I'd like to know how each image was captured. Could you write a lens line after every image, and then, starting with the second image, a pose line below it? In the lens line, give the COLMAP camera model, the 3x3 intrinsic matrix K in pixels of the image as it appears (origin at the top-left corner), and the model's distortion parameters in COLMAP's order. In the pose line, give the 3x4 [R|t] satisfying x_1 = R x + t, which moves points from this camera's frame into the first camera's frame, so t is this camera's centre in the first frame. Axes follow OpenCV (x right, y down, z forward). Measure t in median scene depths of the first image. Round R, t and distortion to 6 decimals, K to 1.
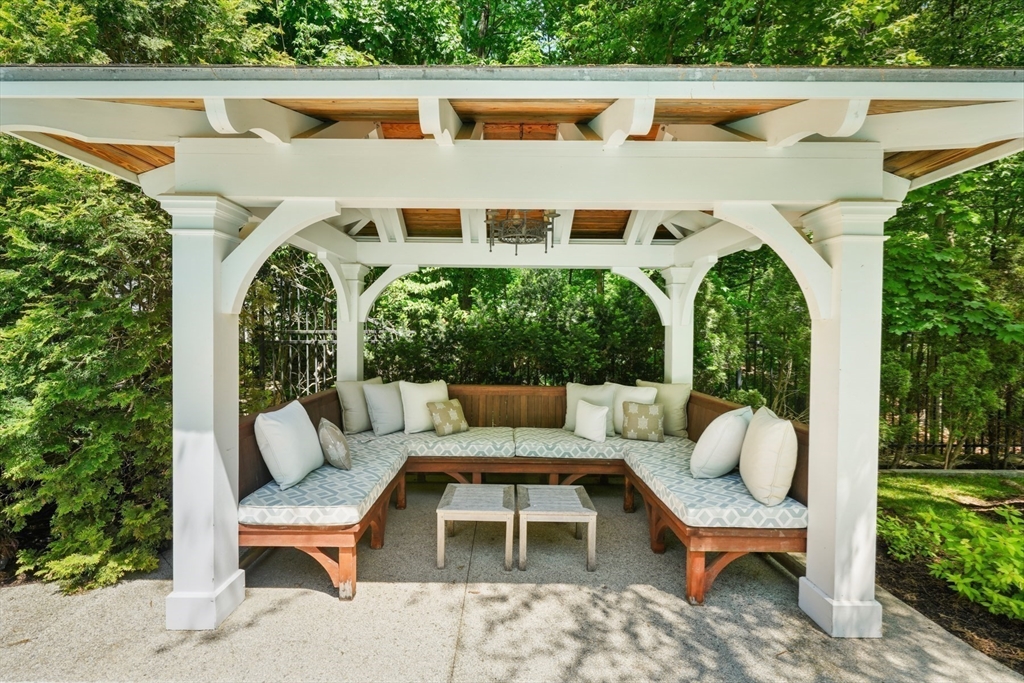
lens RADIAL K [[443.2, 0, 510.2], [0, 443.2, 344.7], [0, 0, 1]] dist [0.000047, 0.000250]
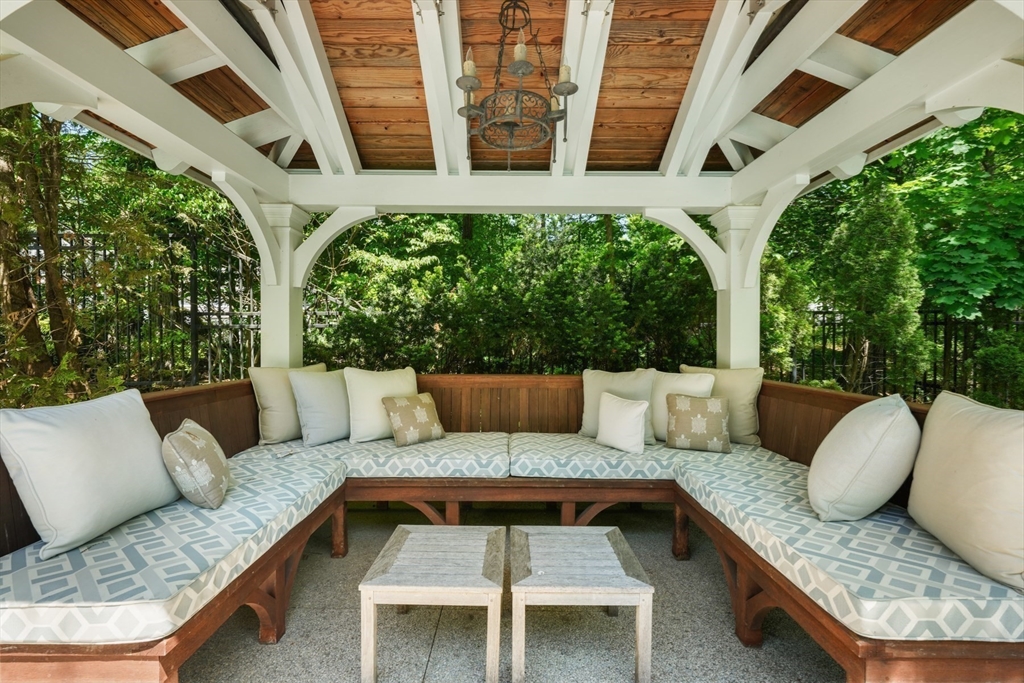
lens RADIAL K [[442.2, 0, 516.3], [0, 442.2, 342.9], [0, 0, 1]] dist [-0.001377, -0.000174]
pose [[0.999973, -0.006572, 0.003169, 0.020045], [0.006623, 0.999846, -0.016262, 0.062623], [-0.003062, 0.016282, 0.999863, 0.333748]]
